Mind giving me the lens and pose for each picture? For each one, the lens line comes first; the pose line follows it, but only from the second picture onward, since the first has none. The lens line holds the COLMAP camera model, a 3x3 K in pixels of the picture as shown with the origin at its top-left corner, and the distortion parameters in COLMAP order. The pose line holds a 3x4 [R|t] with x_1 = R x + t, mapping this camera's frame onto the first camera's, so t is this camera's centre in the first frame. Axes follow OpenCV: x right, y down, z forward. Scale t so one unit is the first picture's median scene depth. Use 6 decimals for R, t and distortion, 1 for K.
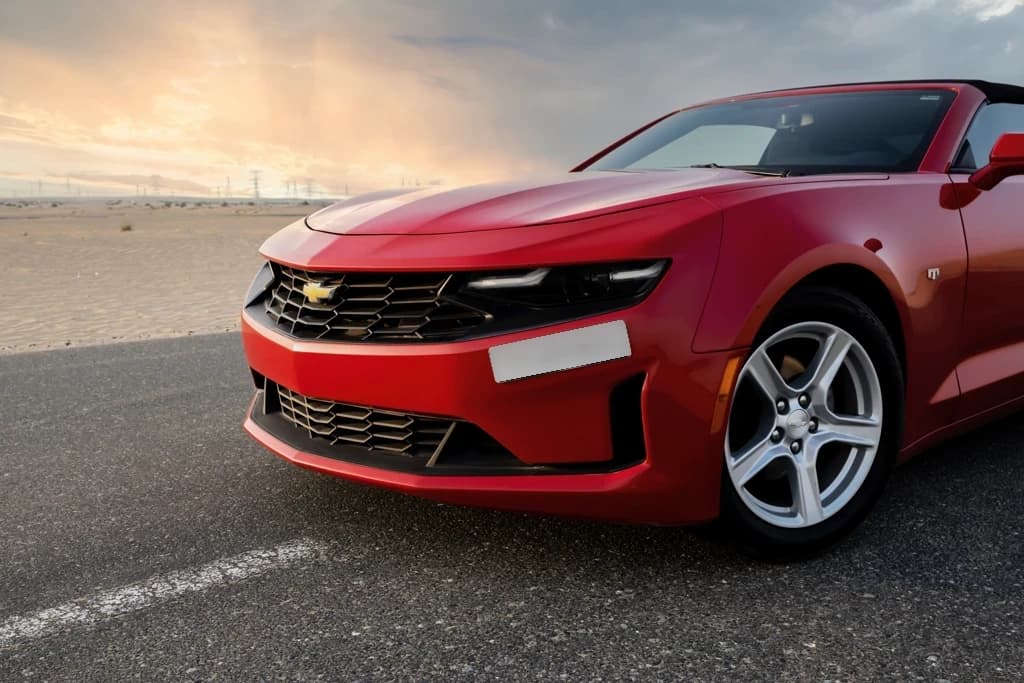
lens RADIAL K [[1011.9, 0, 512.0], [0, 1011.9, 341.5], [0, 0, 1]] dist [0.008807, 0.016703]
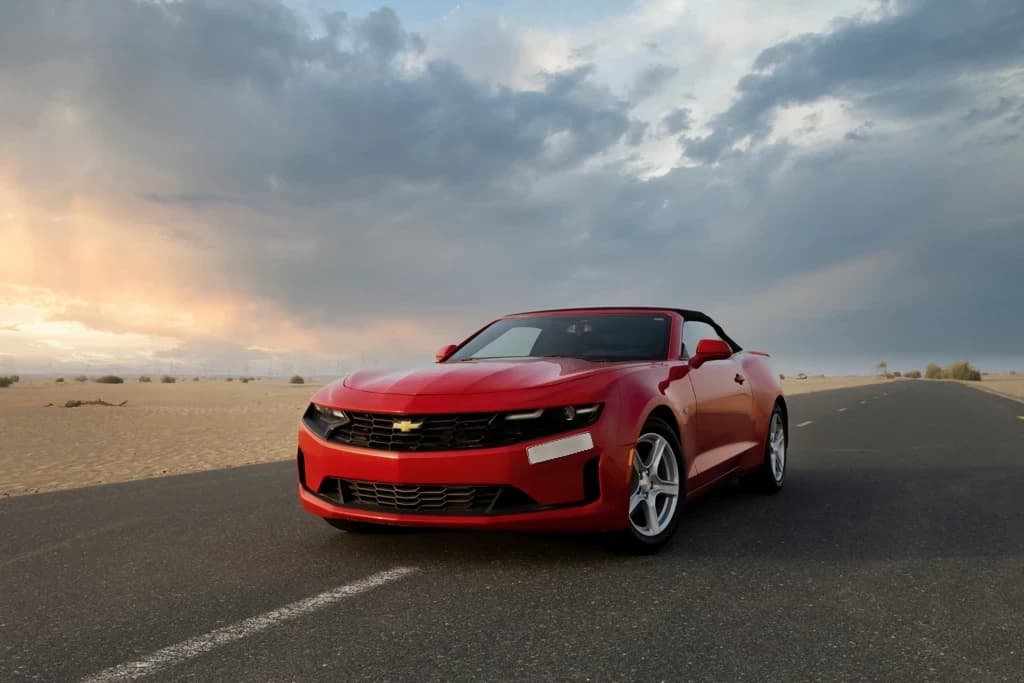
lens RADIAL K [[1011.9, 0, 512.0], [0, 1011.9, 341.5], [0, 0, 1]] dist [0.008807, 0.016703]
pose [[0.926556, 0.006177, 0.376105, -0.735266], [0.056483, 0.986244, -0.155347, 0.099364], [-0.371891, 0.165181, 0.913462, -0.802802]]
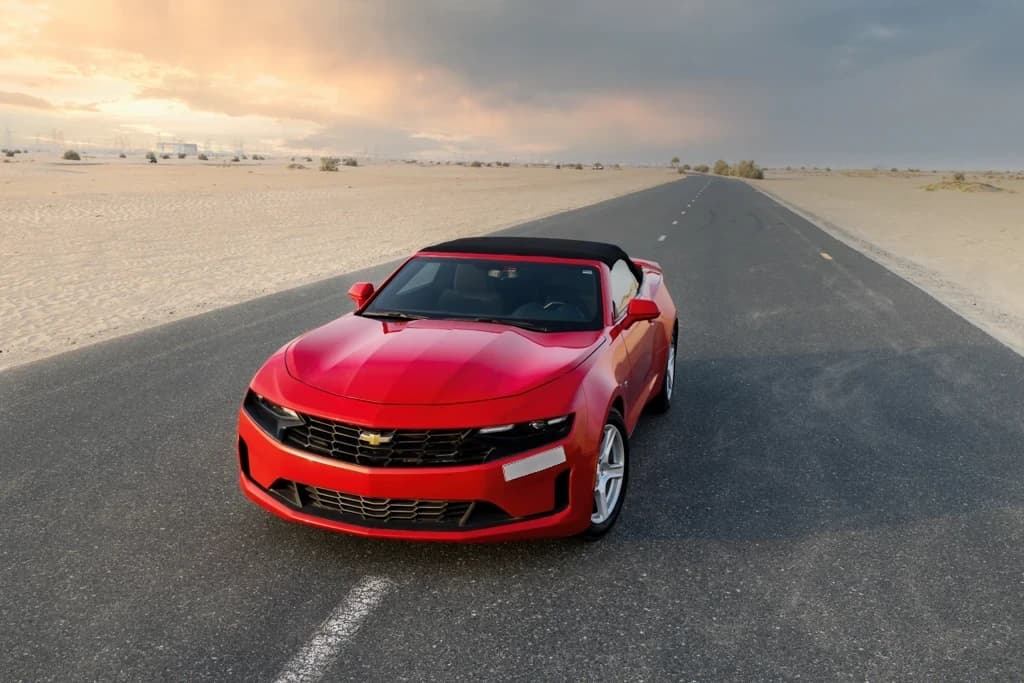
lens RADIAL K [[1011.9, 0, 512.0], [0, 1011.9, 341.5], [0, 0, 1]] dist [0.008807, 0.016703]
pose [[0.835318, -0.078919, 0.544074, -0.986011], [0.050339, 0.996465, 0.067254, -0.340915], [-0.547458, -0.028790, 0.836338, -0.643433]]
